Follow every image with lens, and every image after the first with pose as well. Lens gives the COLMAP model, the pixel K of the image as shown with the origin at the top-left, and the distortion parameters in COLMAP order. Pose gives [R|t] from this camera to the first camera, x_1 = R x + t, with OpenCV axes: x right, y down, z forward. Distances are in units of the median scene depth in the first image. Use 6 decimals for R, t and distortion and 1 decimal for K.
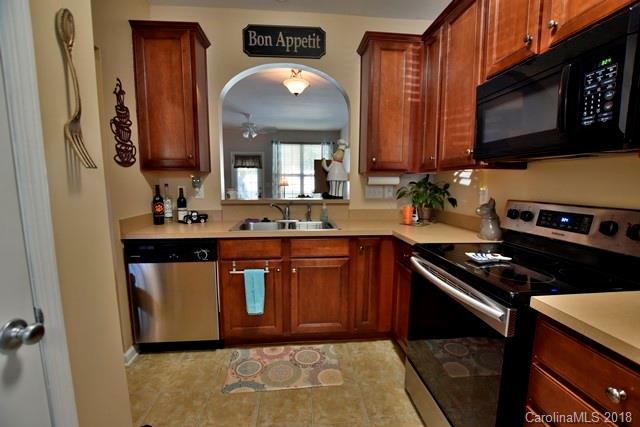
lens RADIAL K [[288.8, 0, 320.0], [0, 288.8, 213.5], [0, 0, 1]] dist [-0.016439, 0.000015]
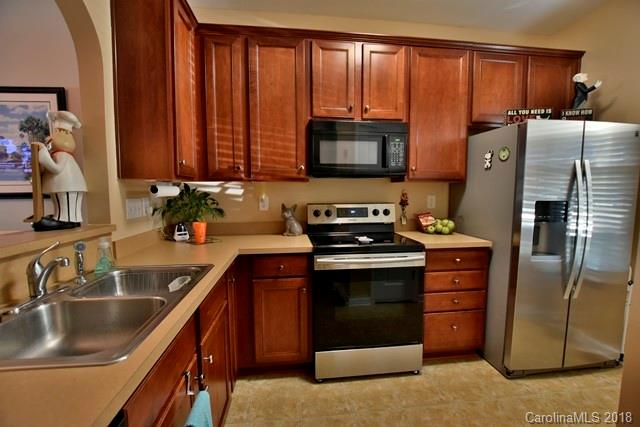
lens RADIAL K [[288.8, 0, 320.0], [0, 288.8, 213.5], [0, 0, 1]] dist [-0.016439, 0.000015]
pose [[-0.037329, -0.081636, 0.995963, -0.669309], [0.111693, 0.990072, 0.085339, -0.101551], [-0.993041, 0.114427, -0.027840, 0.859028]]
